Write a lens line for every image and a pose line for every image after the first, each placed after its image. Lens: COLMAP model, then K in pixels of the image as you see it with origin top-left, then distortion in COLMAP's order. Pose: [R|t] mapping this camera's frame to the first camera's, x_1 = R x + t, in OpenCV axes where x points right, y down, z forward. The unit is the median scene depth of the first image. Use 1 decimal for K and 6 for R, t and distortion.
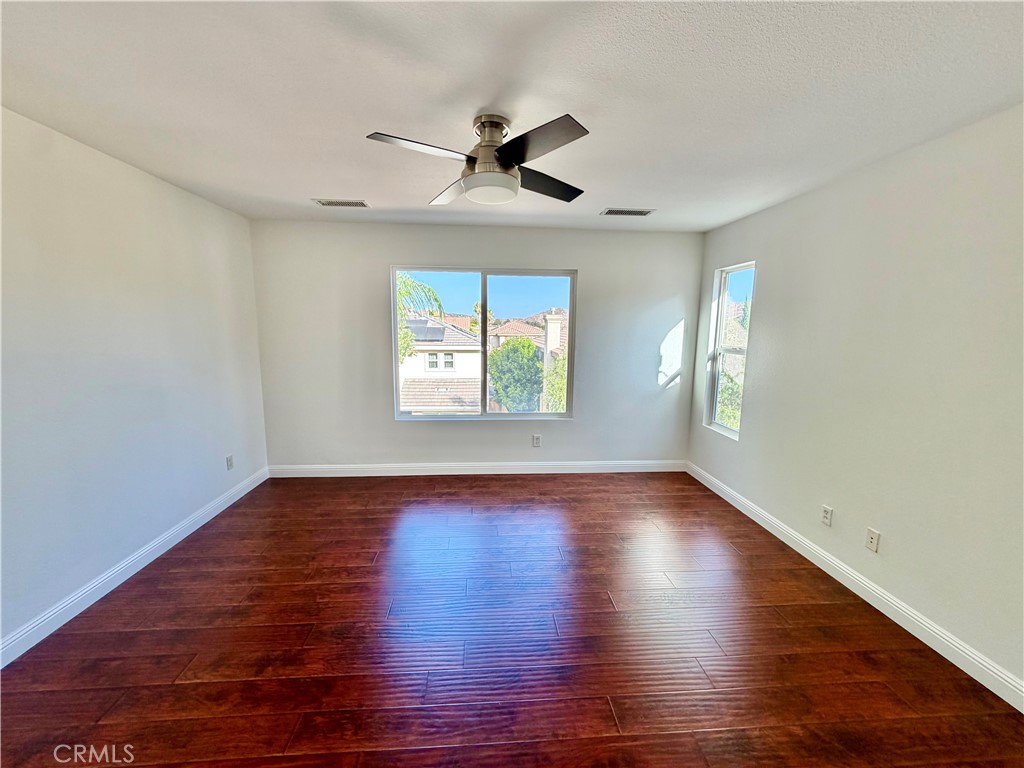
lens RADIAL K [[408.2, 0, 508.7], [0, 408.2, 382.0], [0, 0, 1]] dist [0.002018, 0.000284]
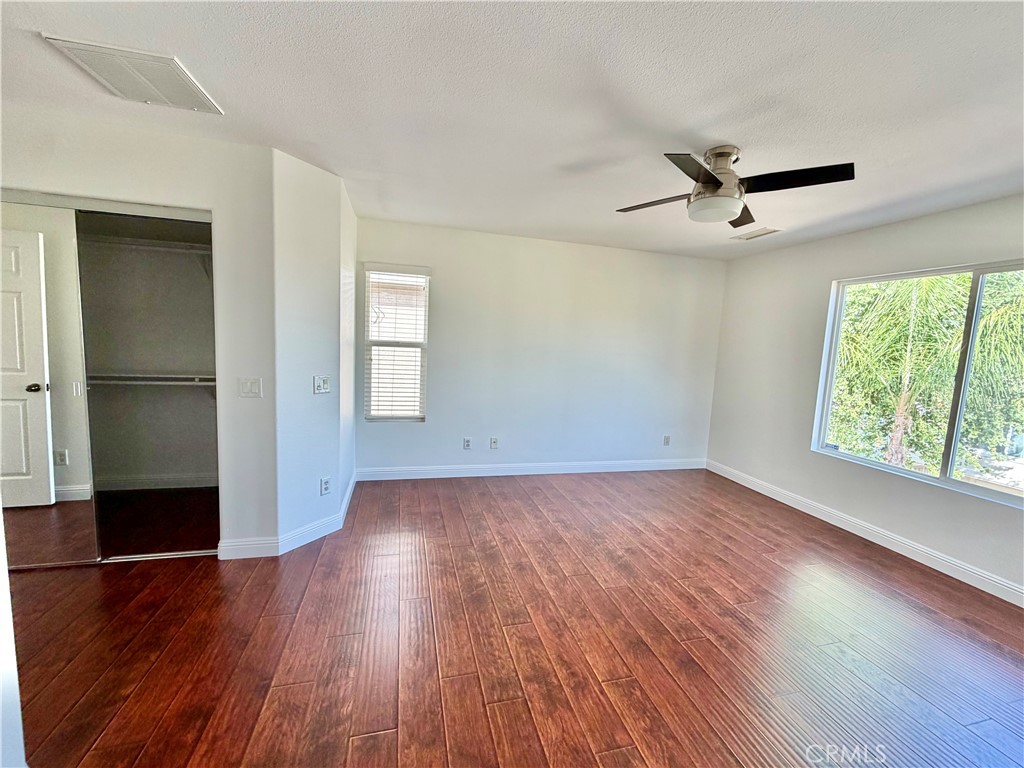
lens RADIAL K [[408.2, 0, 513.6], [0, 408.2, 383.4], [0, 0, 1]] dist [0.002018, 0.000284]
pose [[0.198630, 0.103133, -0.974633, 0.518467], [-0.180363, 0.981310, 0.067082, 0.007570], [0.963336, 0.162463, 0.213519, 0.162549]]
